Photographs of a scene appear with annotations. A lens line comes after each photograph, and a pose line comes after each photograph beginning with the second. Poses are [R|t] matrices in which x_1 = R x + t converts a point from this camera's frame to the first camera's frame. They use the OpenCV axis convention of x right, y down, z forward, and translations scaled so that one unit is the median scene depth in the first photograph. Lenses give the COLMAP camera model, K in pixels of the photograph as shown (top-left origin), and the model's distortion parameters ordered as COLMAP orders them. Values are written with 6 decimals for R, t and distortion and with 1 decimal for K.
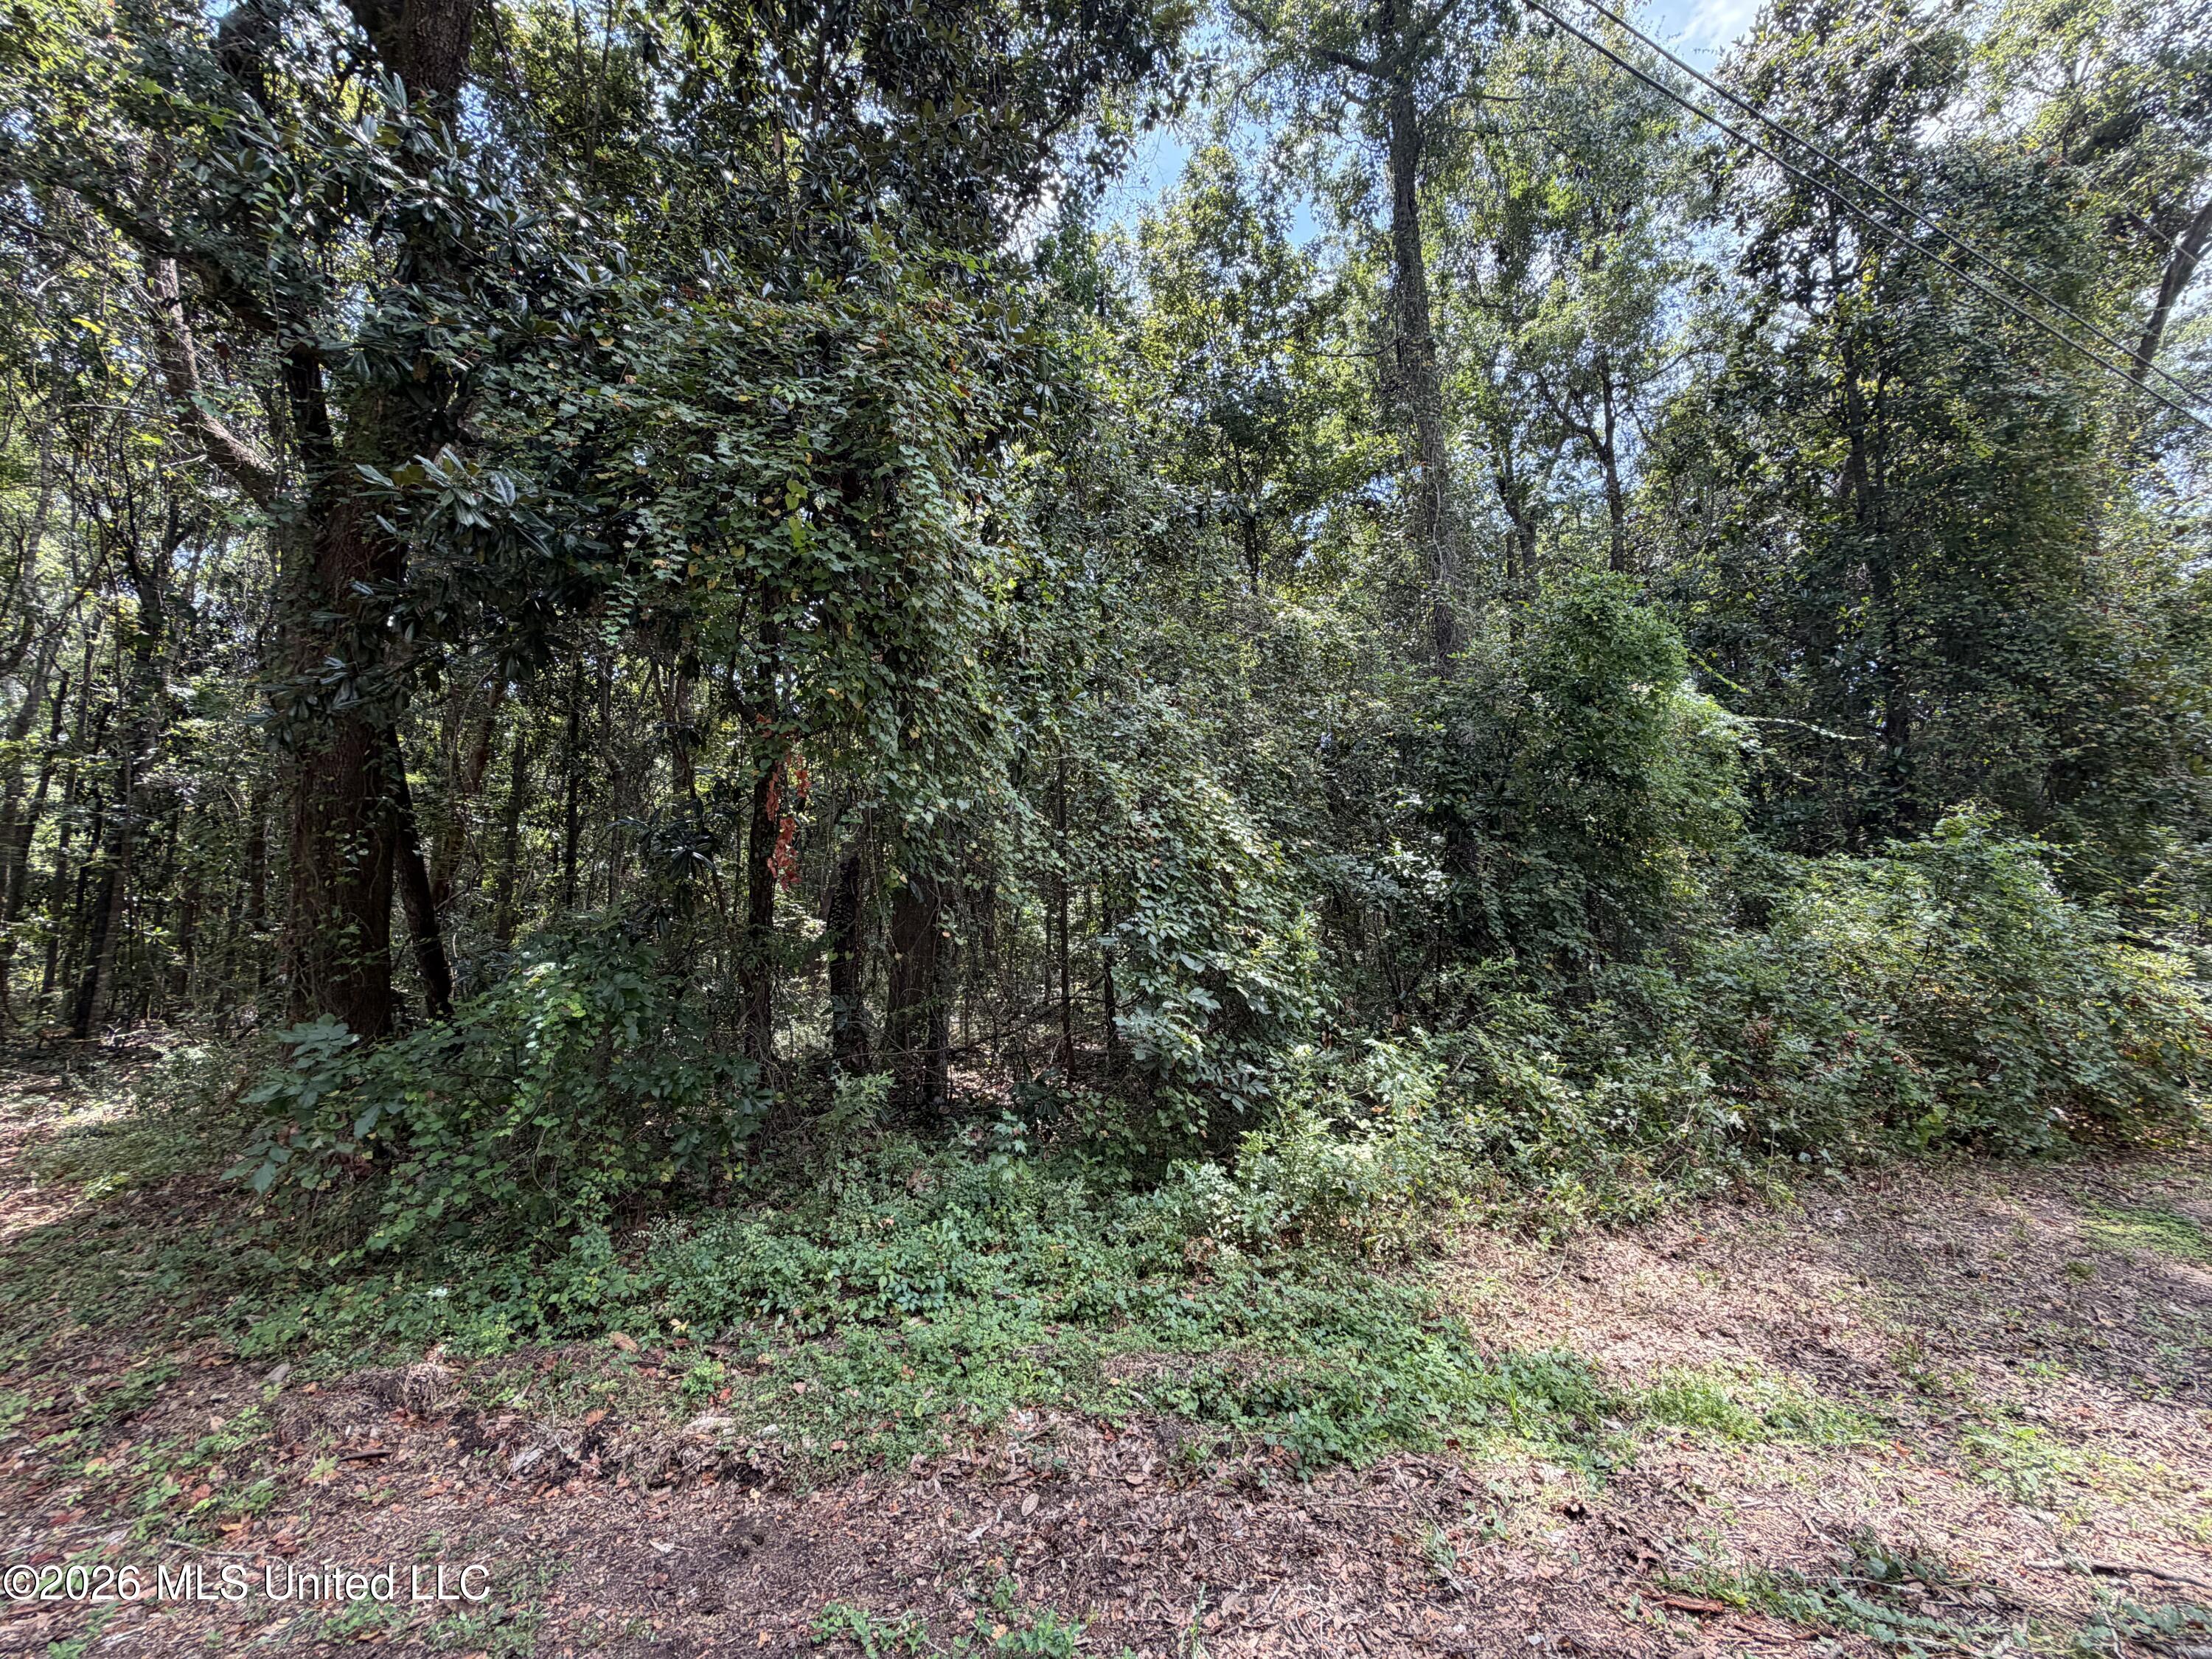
lens RADIAL K [[880.9, 0, 1099.7], [0, 880.9, 829.4], [0, 0, 1]] dist [0.001363, -0.000117]
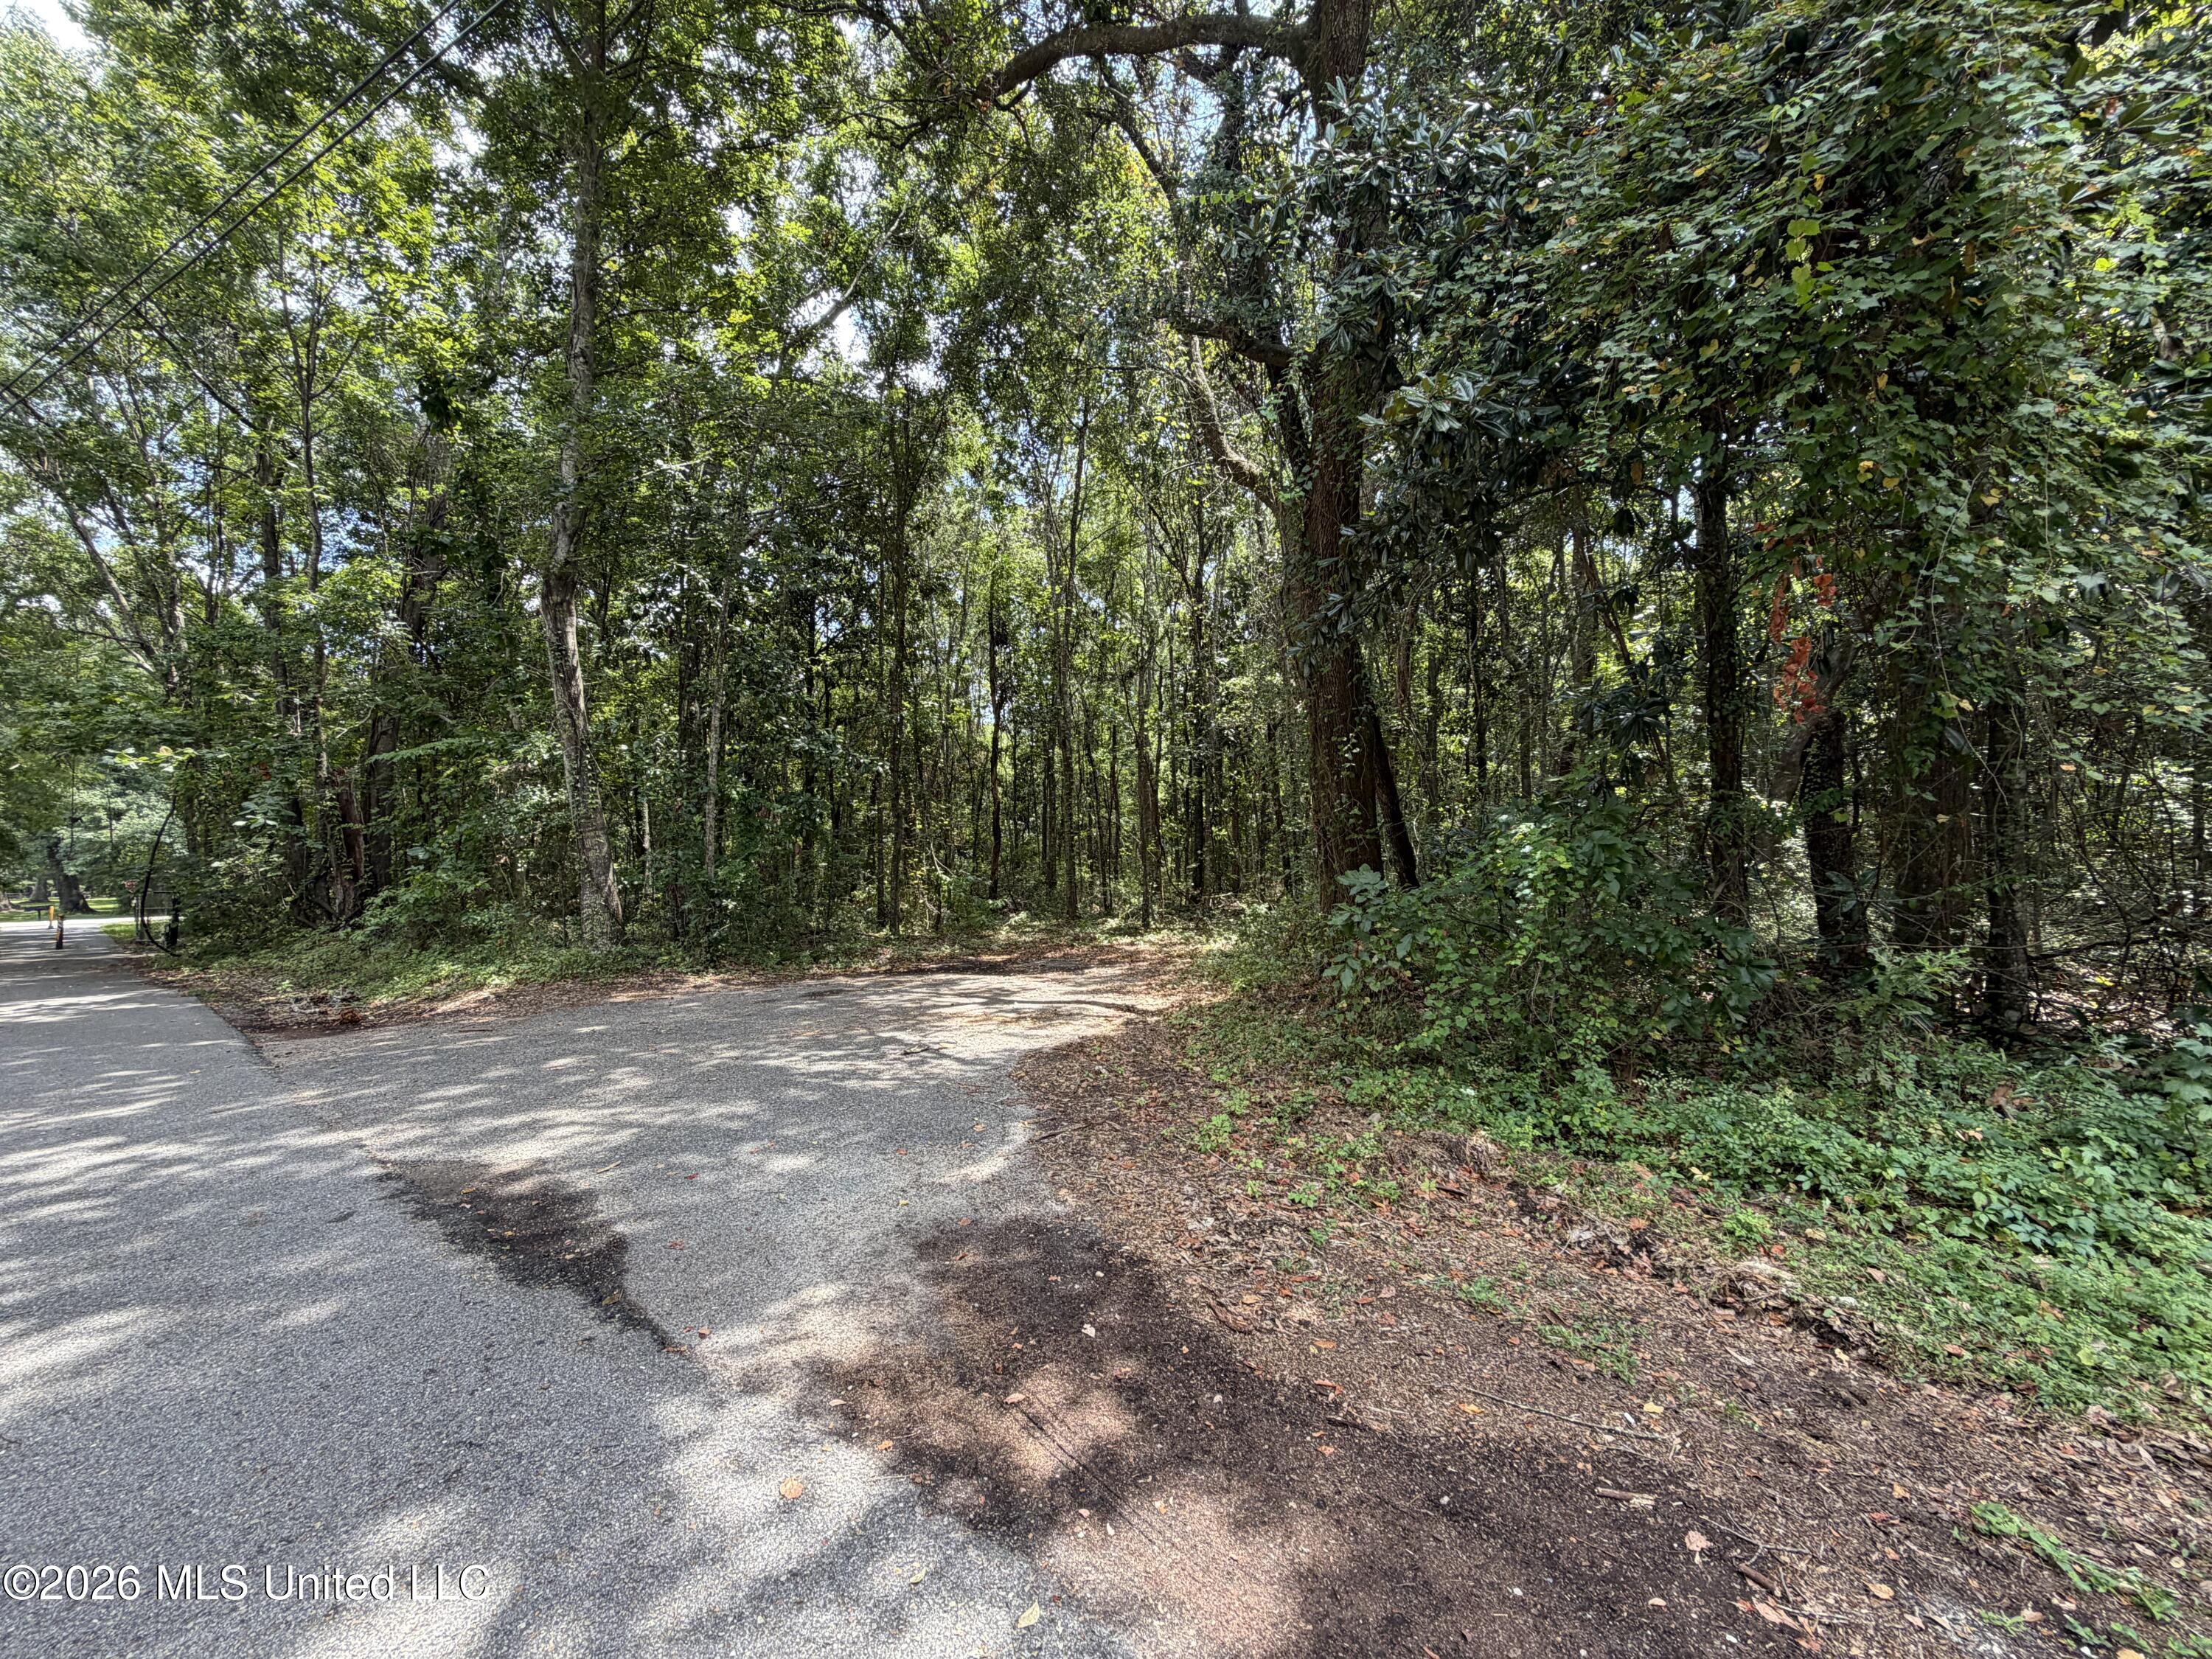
lens RADIAL K [[880.9, 0, 1099.7], [0, 880.9, 829.4], [0, 0, 1]] dist [0.001363, -0.000117]
pose [[0.589539, -0.022937, -0.807414, -0.062941], [0.111926, 0.992273, 0.053535, 0.046536], [0.799948, -0.121932, 0.587551, -0.074281]]
